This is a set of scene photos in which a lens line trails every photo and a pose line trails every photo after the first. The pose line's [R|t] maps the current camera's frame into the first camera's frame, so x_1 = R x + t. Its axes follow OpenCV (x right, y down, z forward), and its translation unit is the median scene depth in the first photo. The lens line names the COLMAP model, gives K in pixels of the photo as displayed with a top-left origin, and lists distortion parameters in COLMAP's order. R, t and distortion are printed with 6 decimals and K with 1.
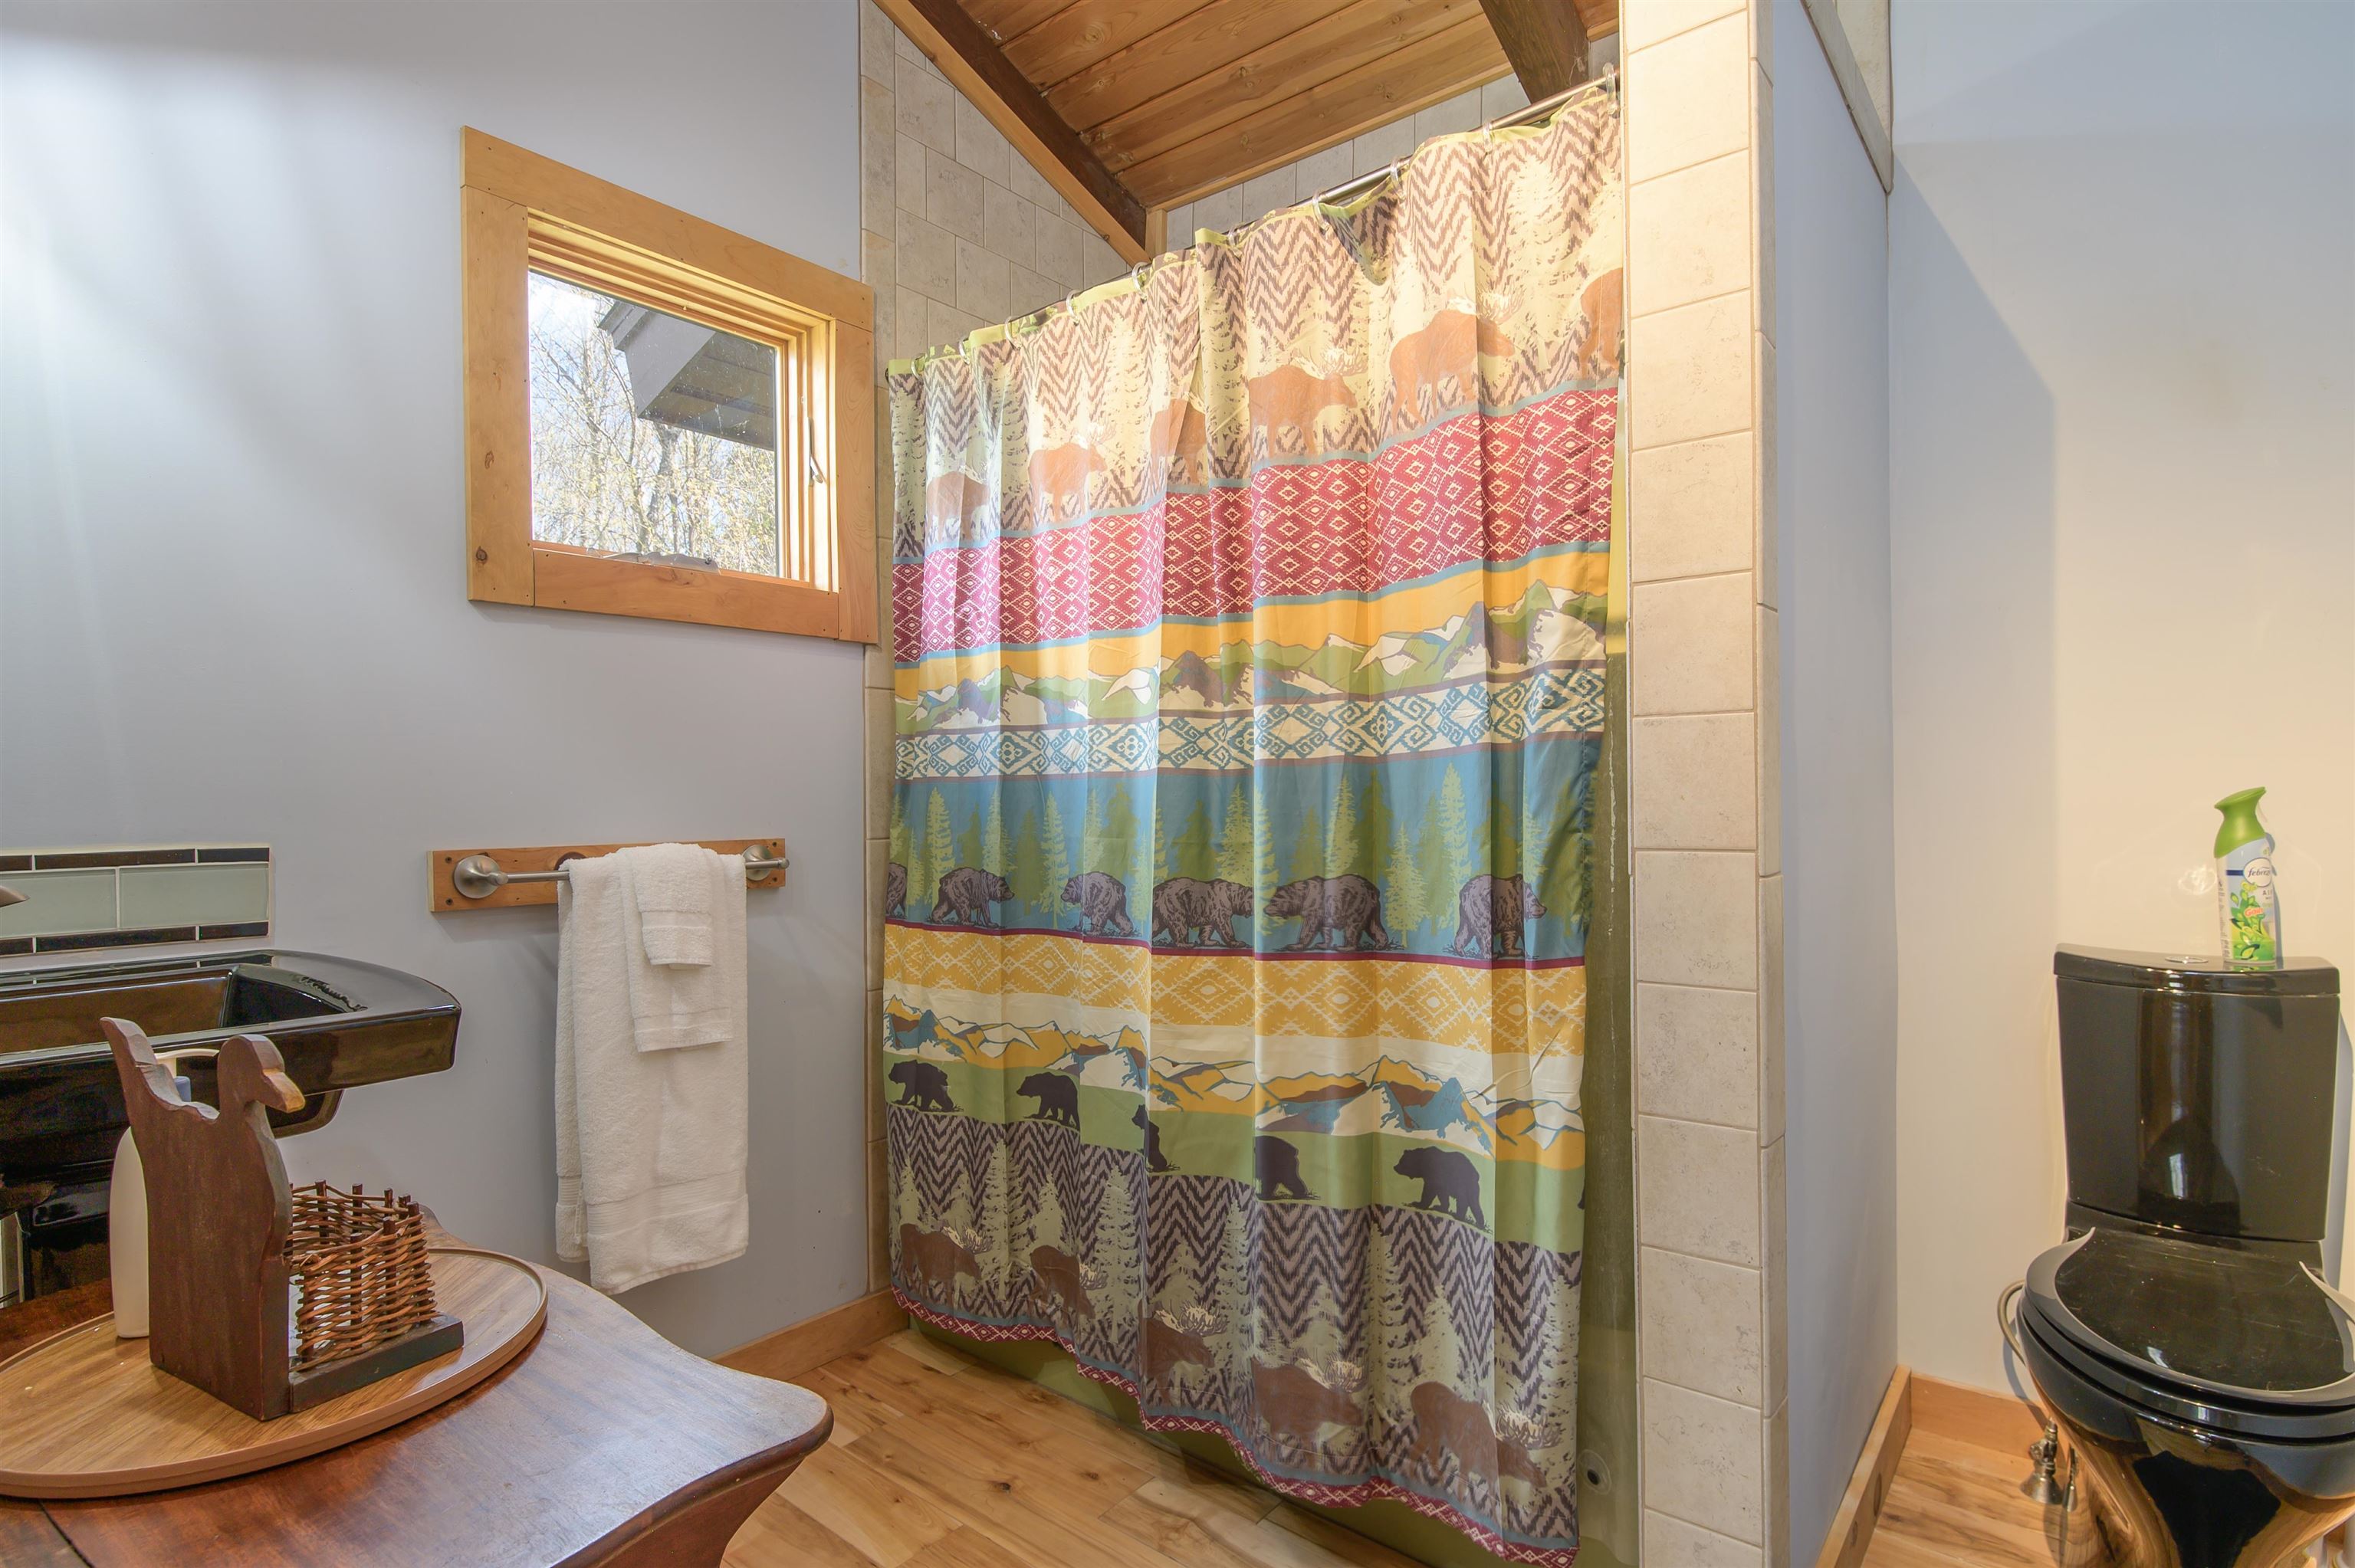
lens RADIAL K [[1198.0, 0, 1179.0], [0, 1198.0, 804.2], [0, 0, 1]] dist [-0.001998, -0.000218]
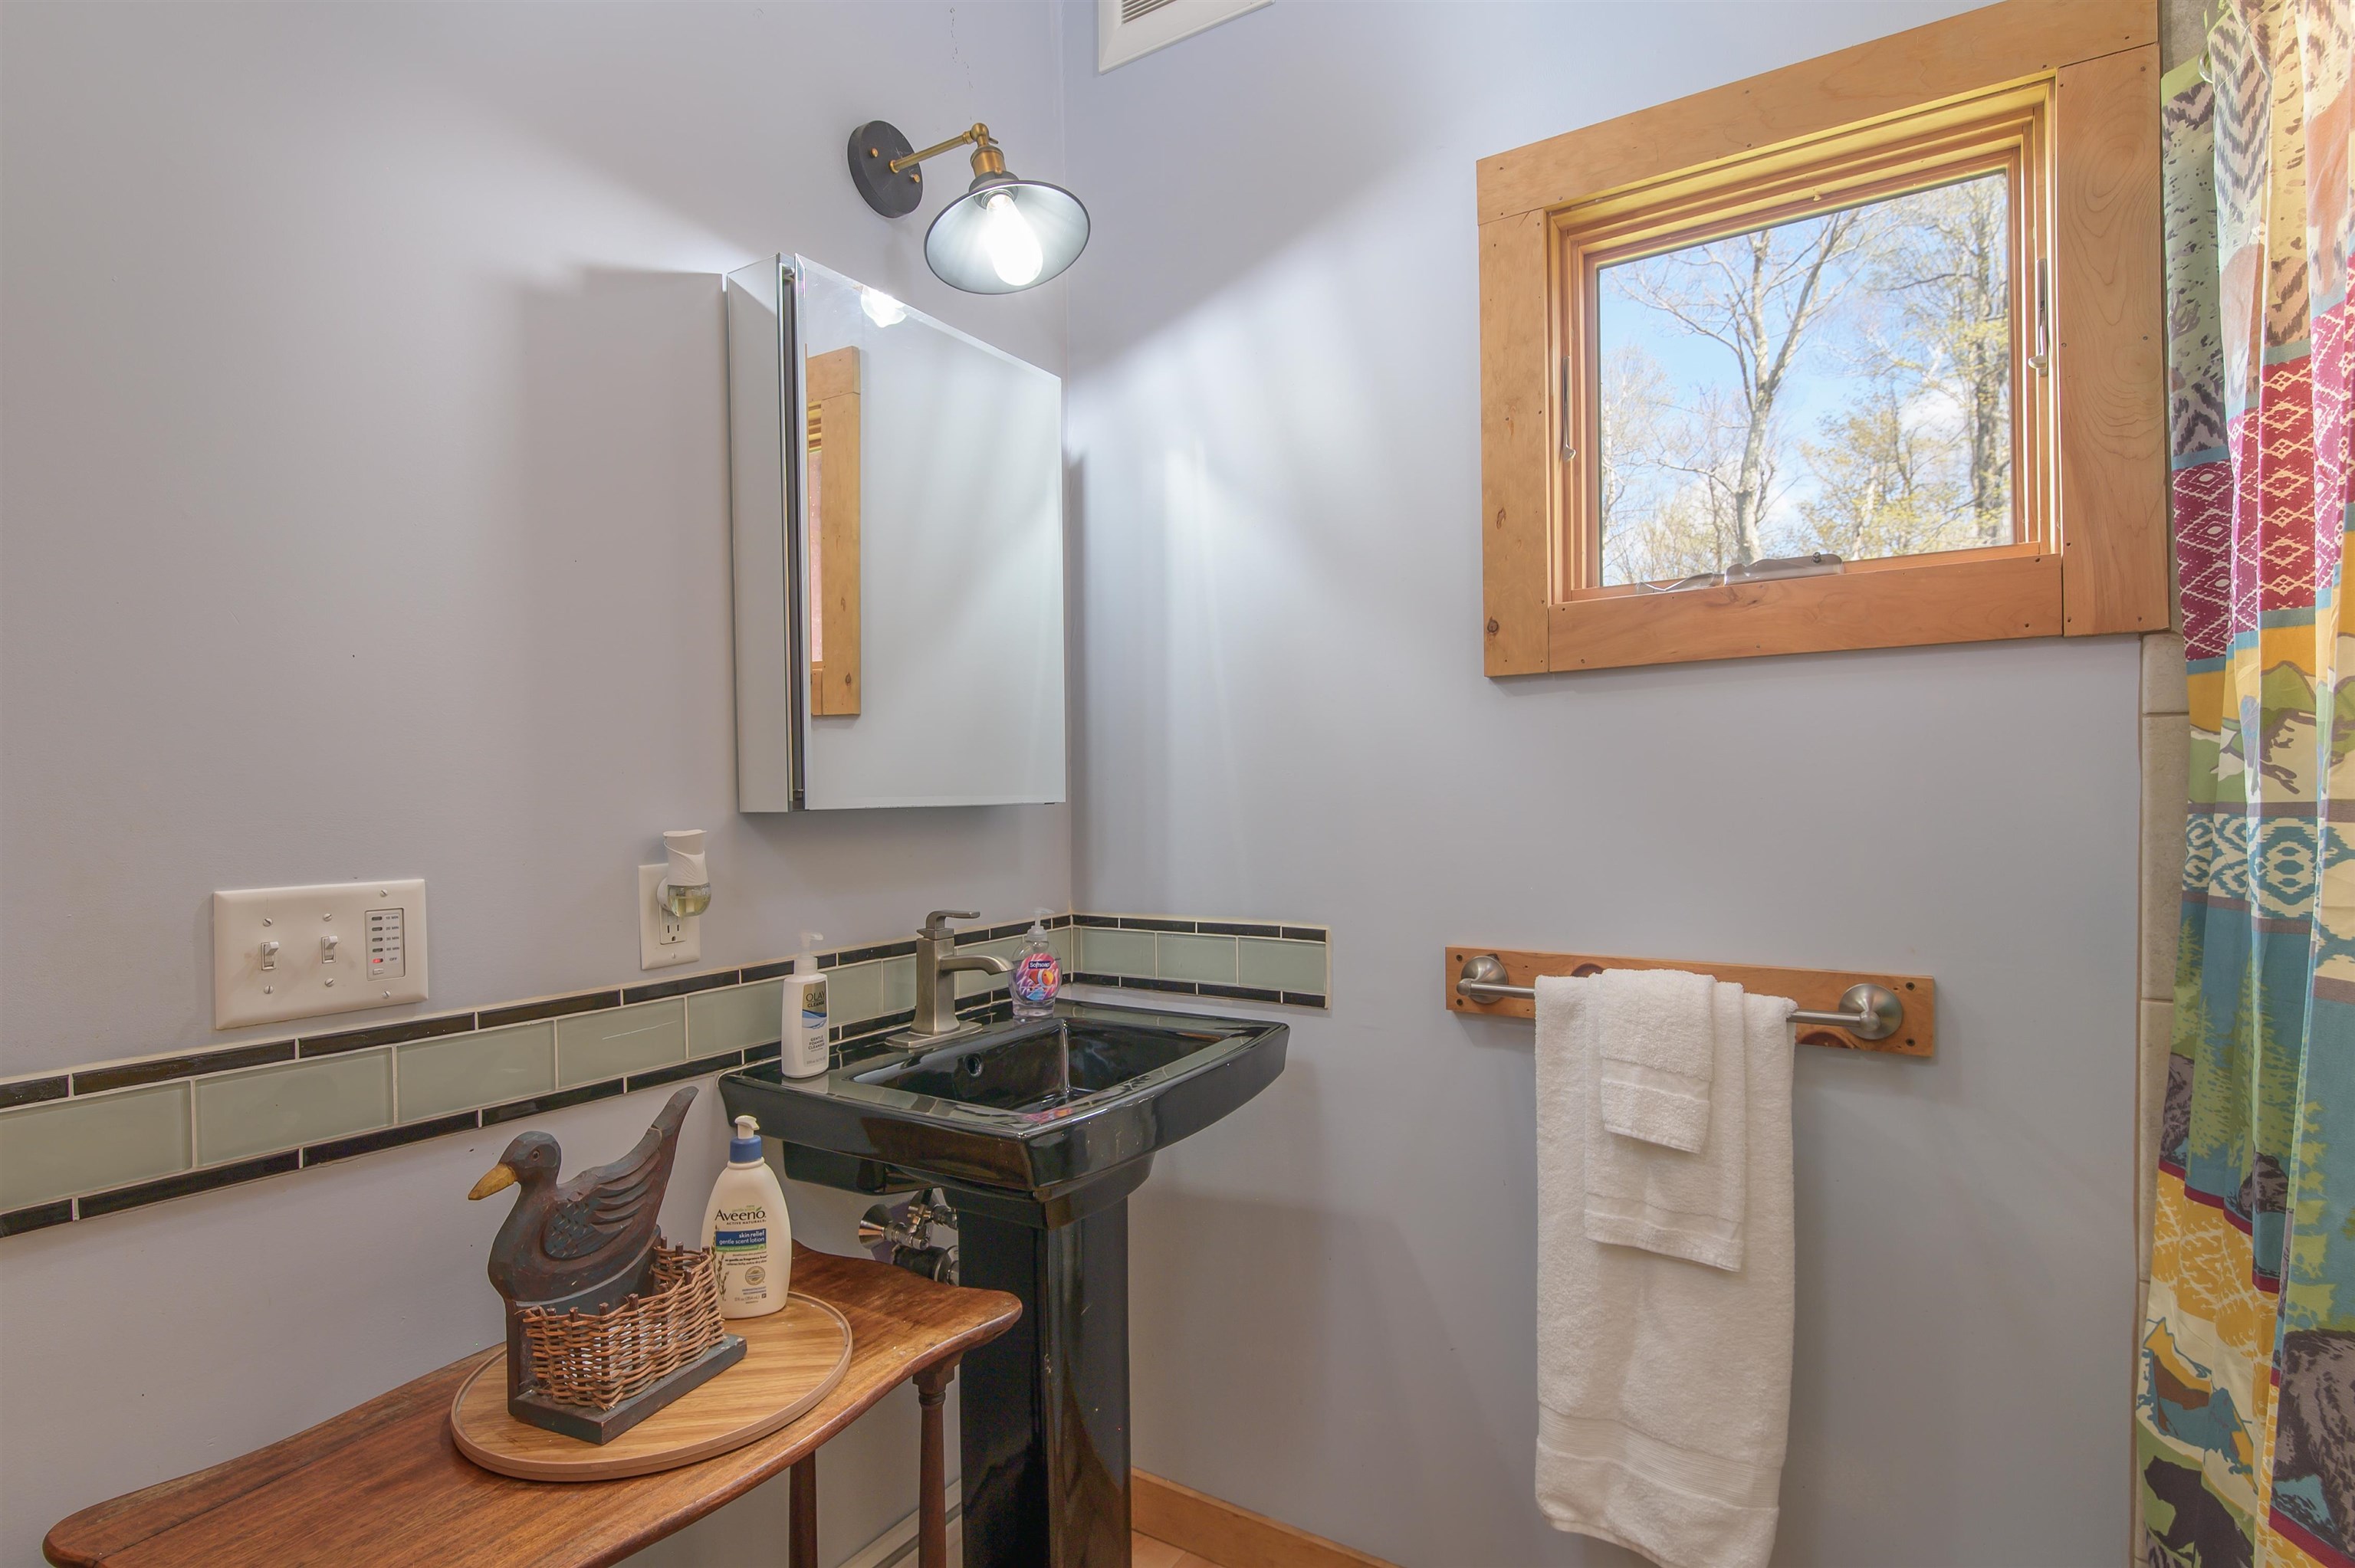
lens RADIAL K [[1165.6, 0, 1185.0], [0, 1165.6, 797.8], [0, 0, 1]] dist [0.001825, -0.009504]
pose [[0.093202, 0.013859, -0.995551, 0.268394], [0.010857, 0.999830, 0.014935, -0.090132], [0.995588, -0.012201, 0.093035, 0.657398]]
